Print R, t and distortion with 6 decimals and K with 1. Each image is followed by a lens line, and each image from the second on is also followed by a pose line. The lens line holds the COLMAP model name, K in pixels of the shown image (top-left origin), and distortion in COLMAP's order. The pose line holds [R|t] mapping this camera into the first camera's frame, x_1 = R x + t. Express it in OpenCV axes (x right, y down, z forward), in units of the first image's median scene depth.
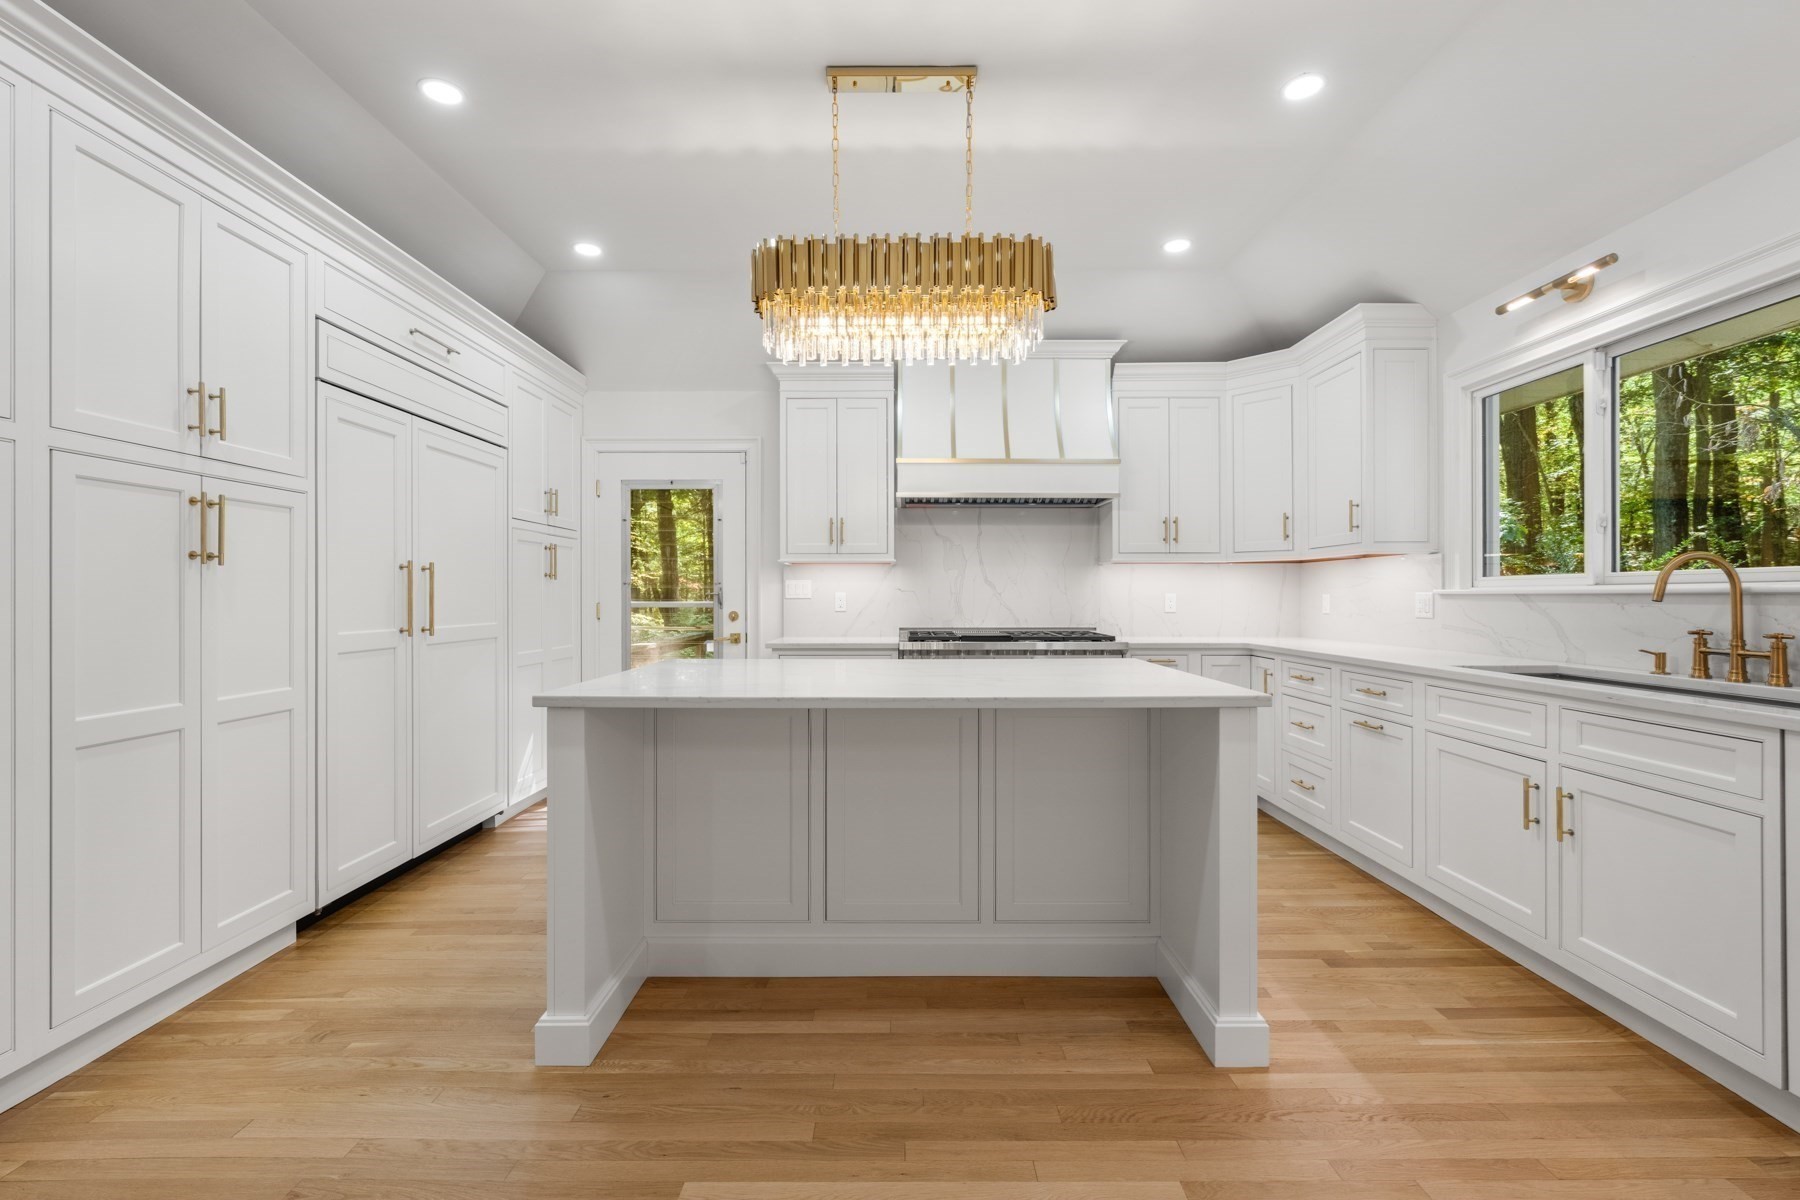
lens RADIAL K [[767.4, 0, 901.5], [0, 767.4, 603.8], [0, 0, 1]] dist [-0.000228, -0.000194]
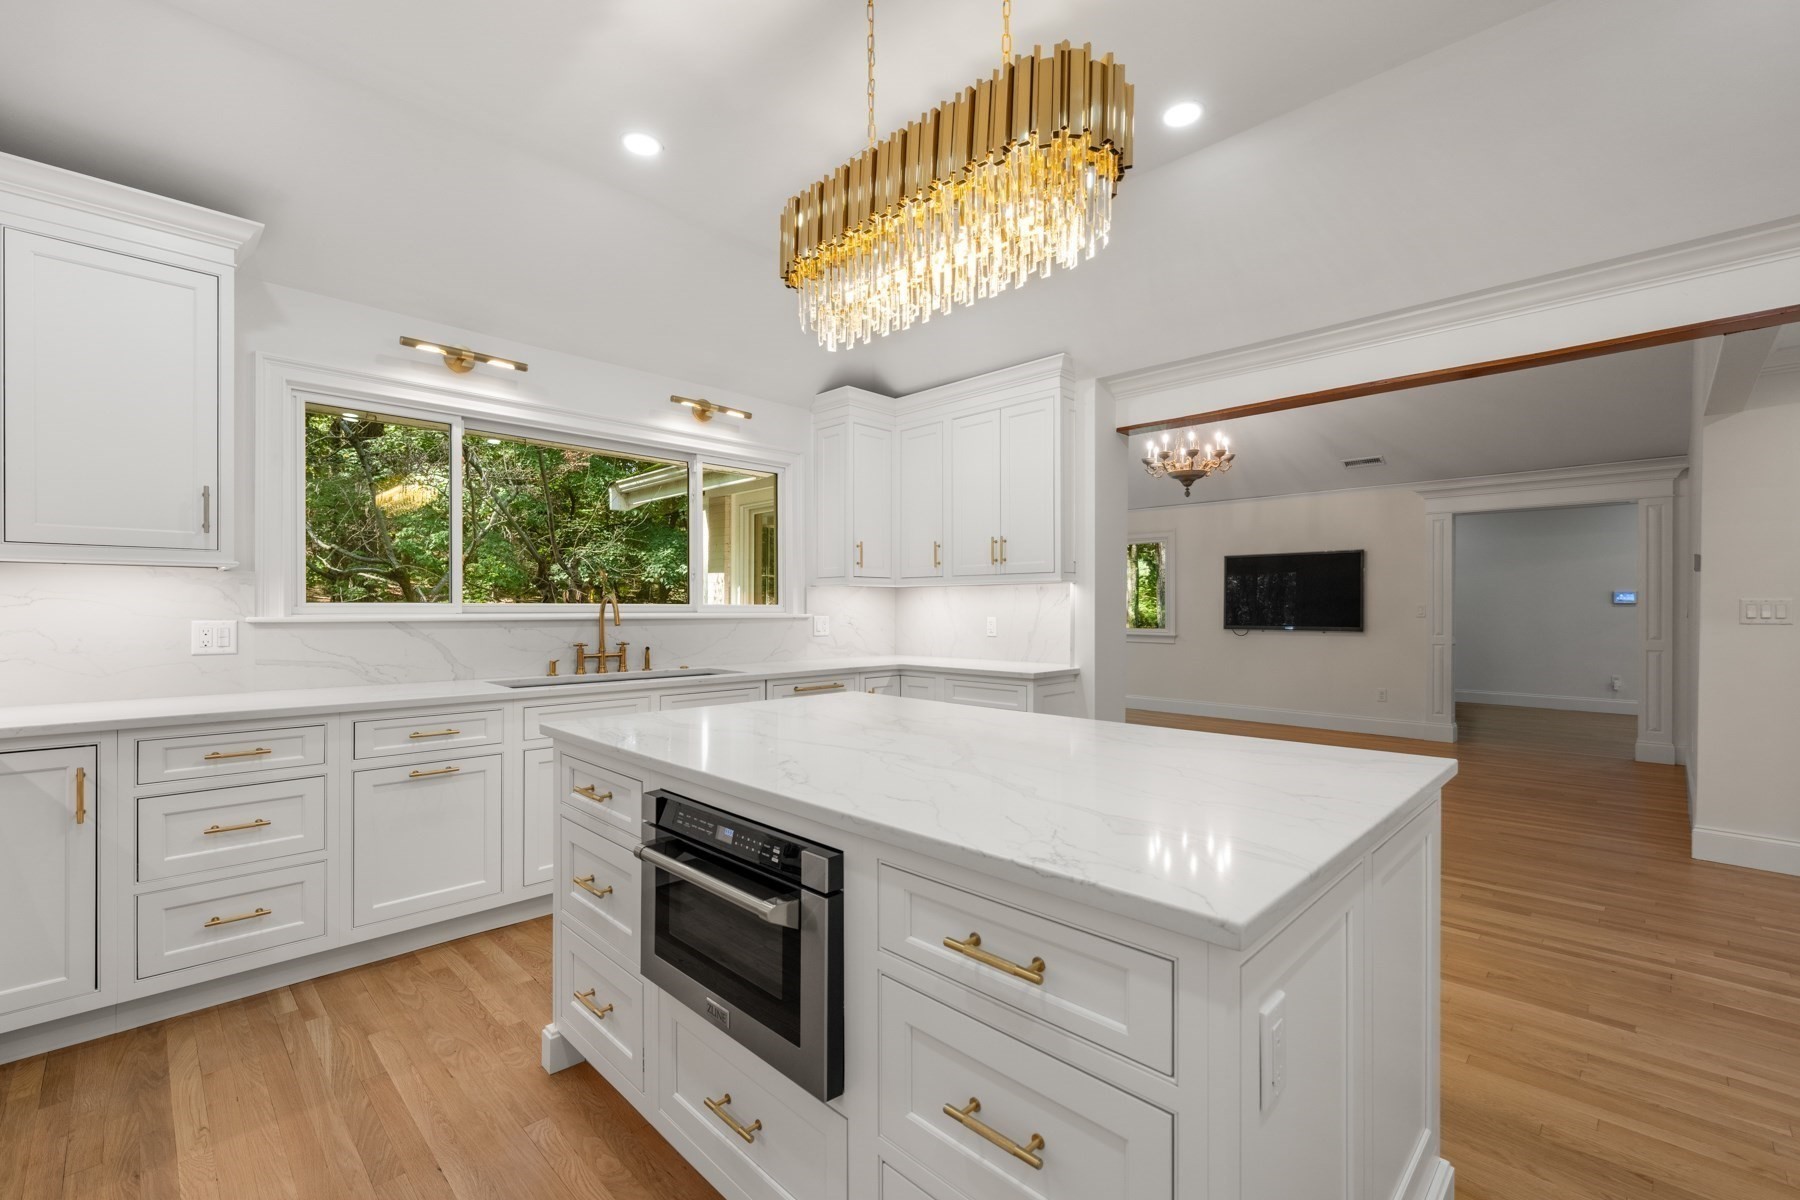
lens RADIAL K [[767.4, 0, 901.5], [0, 767.4, 603.8], [0, 0, 1]] dist [-0.000228, -0.000194]
pose [[-0.711157, 0.009343, 0.702971, -0.415456], [0.009795, 0.999946, -0.003381, -0.027554], [-0.702965, 0.004482, -0.711210, 1.330647]]
